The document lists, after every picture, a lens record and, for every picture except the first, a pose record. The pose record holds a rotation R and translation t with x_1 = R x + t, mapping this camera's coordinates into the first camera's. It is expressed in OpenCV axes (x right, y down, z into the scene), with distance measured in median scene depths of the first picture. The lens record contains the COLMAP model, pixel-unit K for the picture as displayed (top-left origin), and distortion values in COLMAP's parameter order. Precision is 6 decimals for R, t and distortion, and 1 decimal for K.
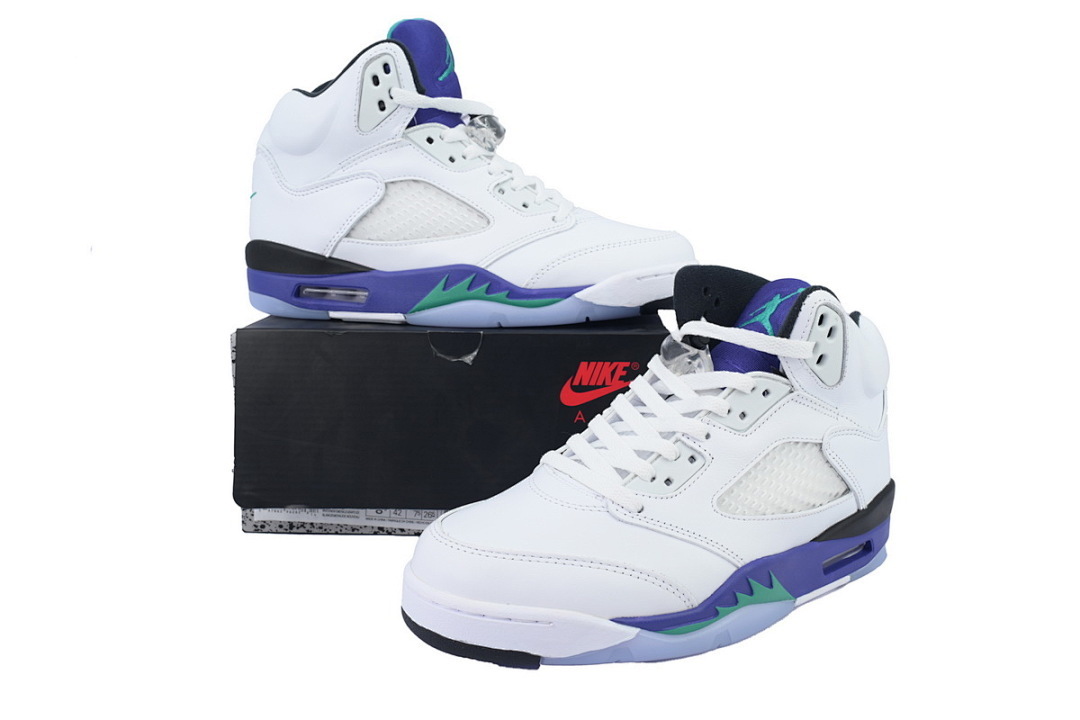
lens RADIAL K [[856.4, 0, 541.7], [0, 856.4, 360.3], [0, 0, 1]] dist [0.044883, -0.000987]
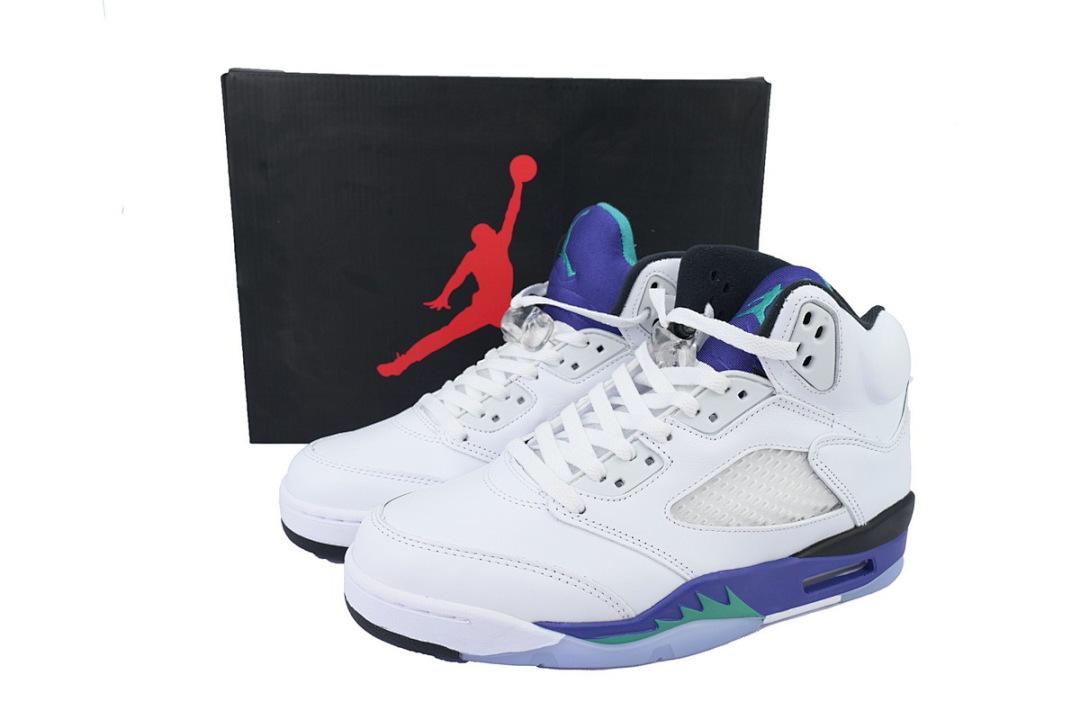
lens RADIAL K [[856.4, 0, 541.7], [0, 856.4, 360.3], [0, 0, 1]] dist [0.044883, -0.000987]
pose [[0.982750, 0.060328, -0.174822, 0.208429], [-0.049730, 0.996685, 0.064386, -0.046835], [0.178127, -0.054581, 0.982493, 0.062002]]
